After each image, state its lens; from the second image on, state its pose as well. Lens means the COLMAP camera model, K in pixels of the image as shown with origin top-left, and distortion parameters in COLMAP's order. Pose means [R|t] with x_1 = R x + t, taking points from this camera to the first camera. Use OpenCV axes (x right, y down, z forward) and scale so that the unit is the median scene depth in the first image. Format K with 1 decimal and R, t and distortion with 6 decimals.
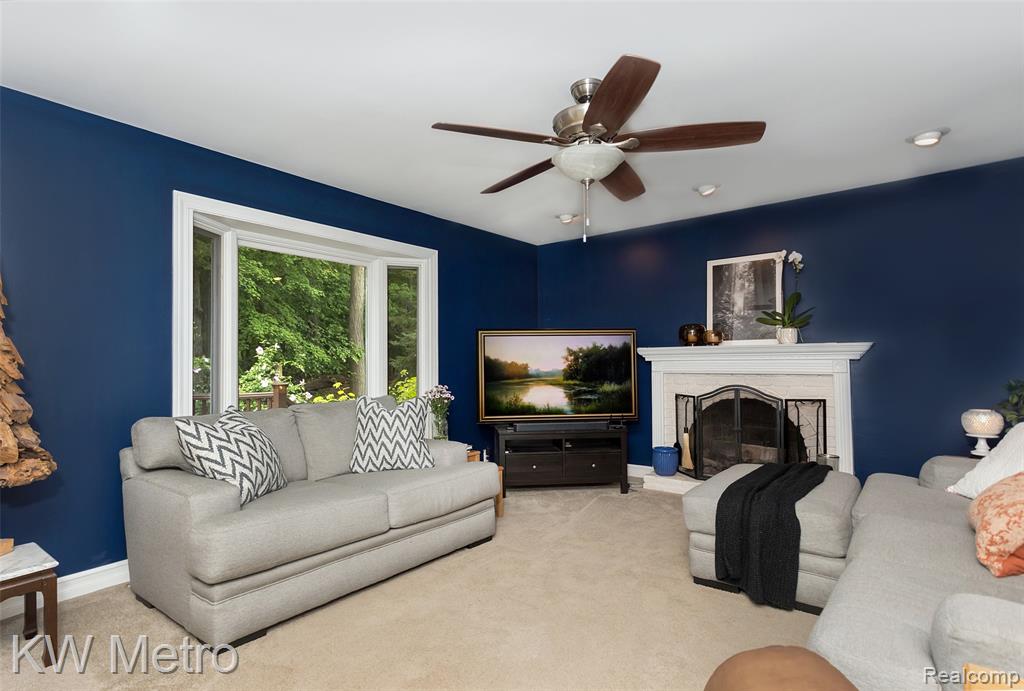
lens RADIAL K [[528.3, 0, 510.9], [0, 528.3, 349.8], [0, 0, 1]] dist [0.004544, -0.000195]
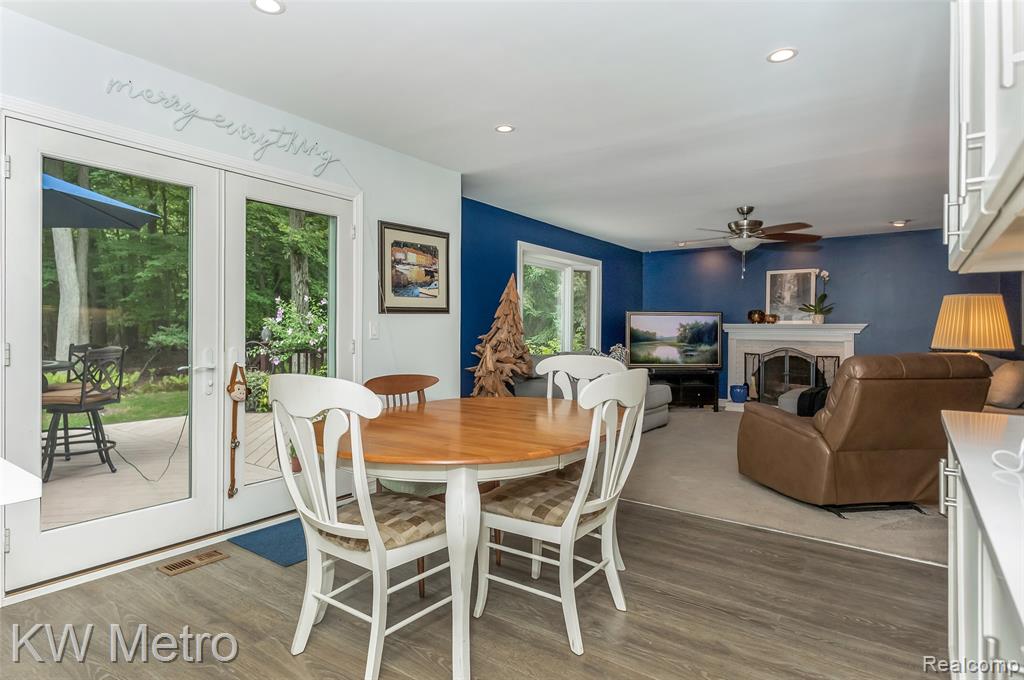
lens RADIAL K [[556.1, 0, 485.9], [0, 556.1, 328.9], [0, 0, 1]] dist [0.010612, -0.000553]
pose [[0.999435, 0.019733, 0.027192, -0.541977], [-0.020417, 0.999476, 0.025132, -0.016785], [-0.026682, -0.025673, 0.999314, -0.700518]]
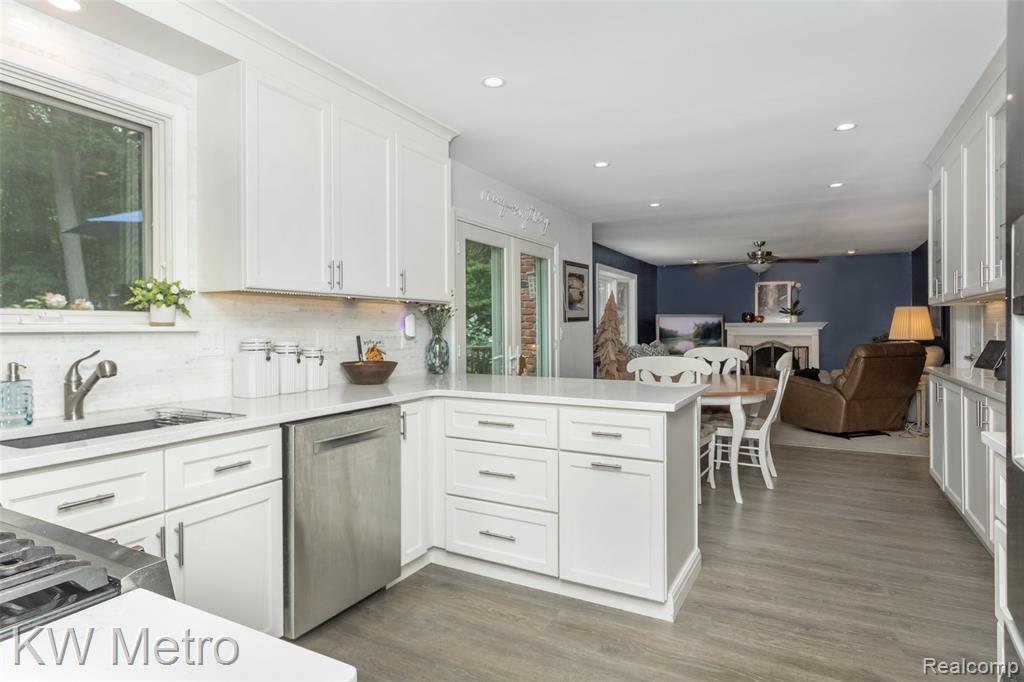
lens RADIAL K [[583.4, 0, 497.4], [0, 583.4, 323.9], [0, 0, 1]] dist [-0.001572, 0.000933]
pose [[0.983037, 0.006950, 0.183277, -1.098964], [-0.010666, 0.999757, 0.019302, -0.036825], [-0.183098, -0.020930, 0.982872, -1.141306]]
